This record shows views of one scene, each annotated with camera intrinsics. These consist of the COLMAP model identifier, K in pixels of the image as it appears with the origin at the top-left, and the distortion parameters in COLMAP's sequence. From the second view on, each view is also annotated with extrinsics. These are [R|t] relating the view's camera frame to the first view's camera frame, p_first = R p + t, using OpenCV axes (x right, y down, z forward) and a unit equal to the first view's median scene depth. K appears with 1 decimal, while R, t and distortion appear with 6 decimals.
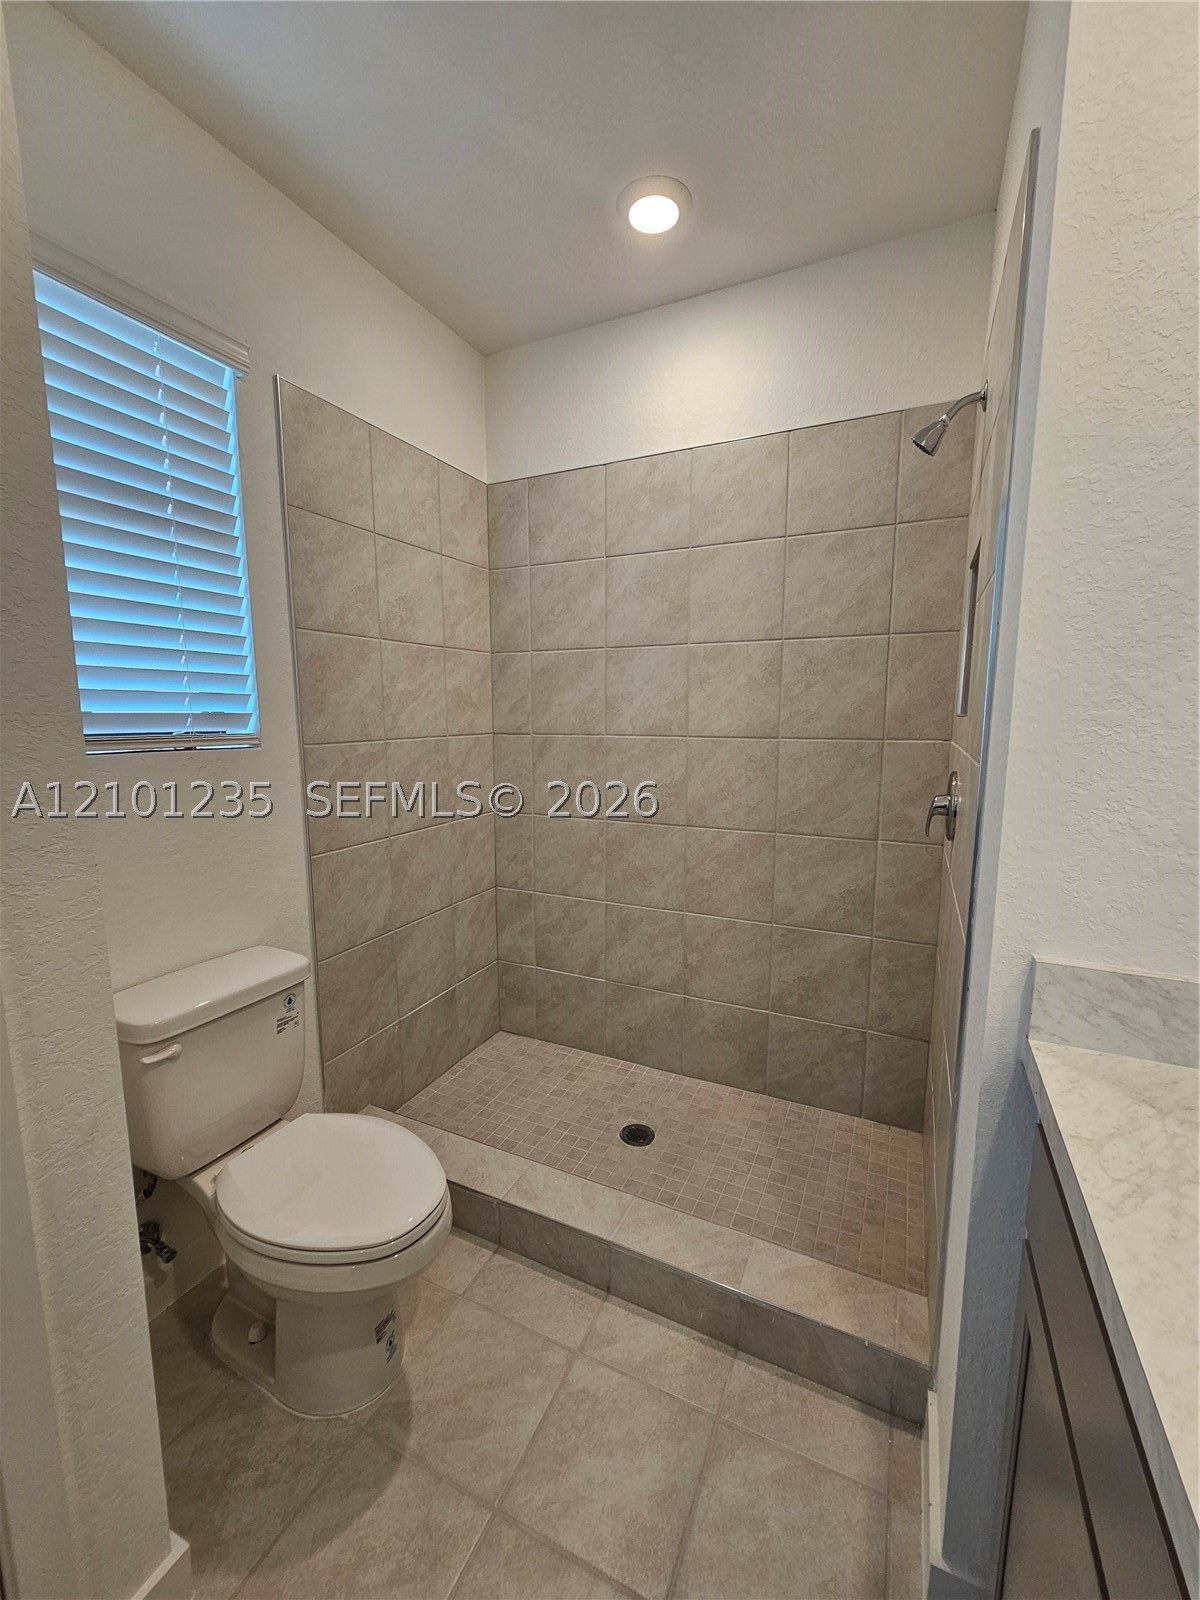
lens RADIAL K [[654.2, 0, 599.2], [0, 654.2, 800.8], [0, 0, 1]] dist [-0.000830, -0.000273]
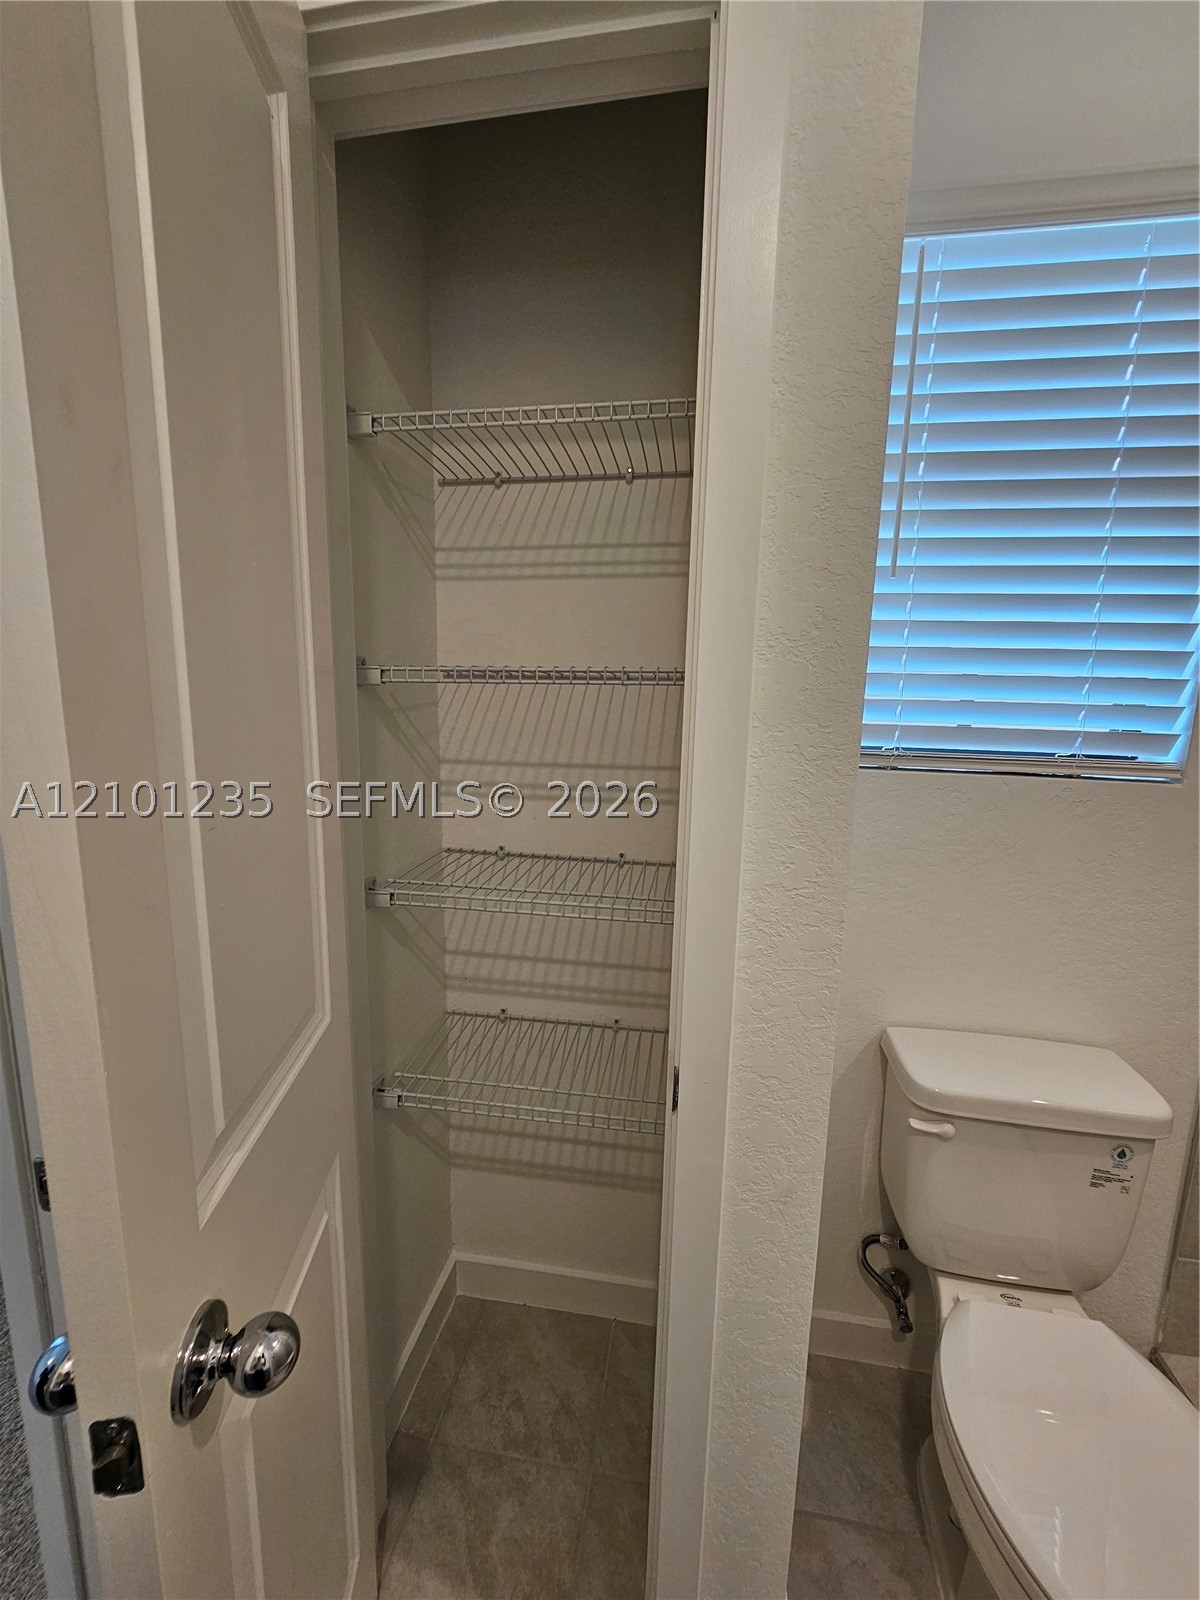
lens RADIAL K [[654.2, 0, 597.0], [0, 654.2, 803.6], [0, 0, 1]] dist [-0.000830, -0.000273]
pose [[0.282023, 0.168401, -0.944513, -0.039947], [-0.149685, 0.980142, 0.130059, -0.064623], [0.947659, 0.104700, 0.301630, 0.228466]]
